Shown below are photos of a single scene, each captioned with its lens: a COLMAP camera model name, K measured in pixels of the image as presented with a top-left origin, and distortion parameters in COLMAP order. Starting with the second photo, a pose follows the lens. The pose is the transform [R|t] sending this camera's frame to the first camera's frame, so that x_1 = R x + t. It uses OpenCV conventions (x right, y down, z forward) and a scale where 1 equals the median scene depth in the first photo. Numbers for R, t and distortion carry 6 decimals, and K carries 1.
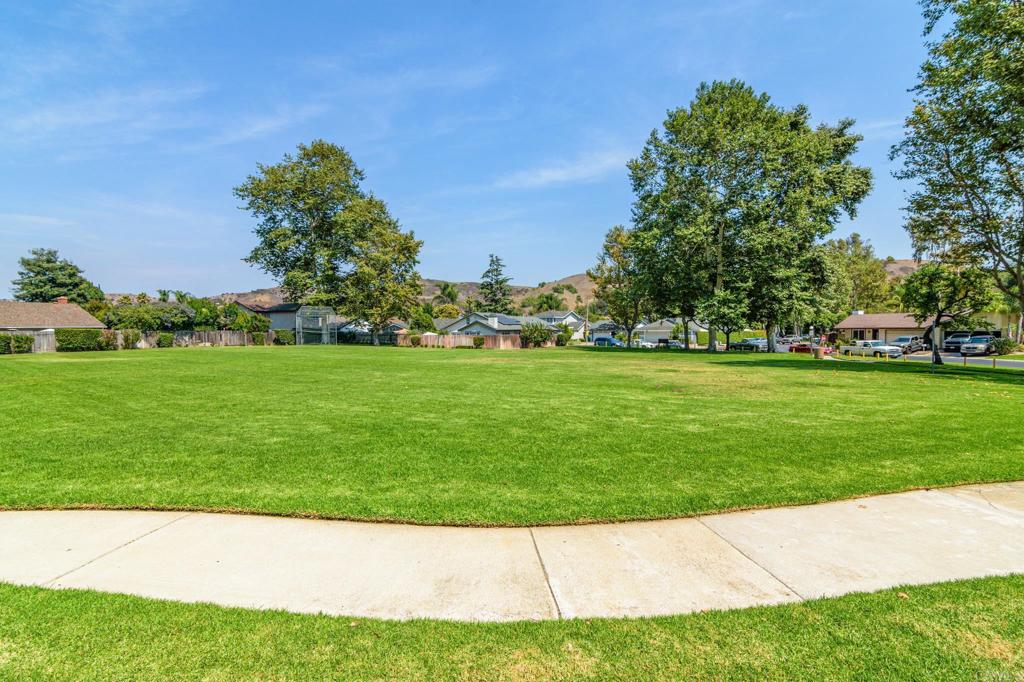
lens RADIAL K [[500.1, 0, 511.2], [0, 500.1, 335.0], [0, 0, 1]] dist [0.002176, 0.001015]
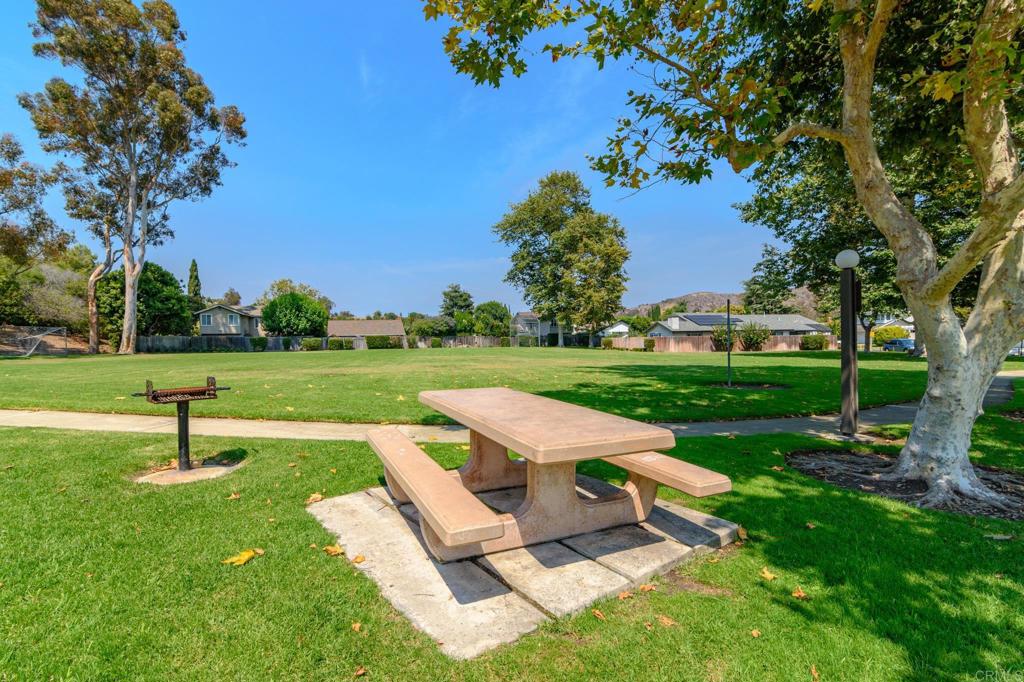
lens RADIAL K [[500.1, 0, 511.2], [0, 500.1, 335.0], [0, 0, 1]] dist [0.002176, 0.001015]
pose [[0.685276, -0.014318, -0.728142, 0.450309], [0.004649, 0.999872, -0.015286, 0.009817], [0.728268, 0.007090, 0.685256, 0.152918]]
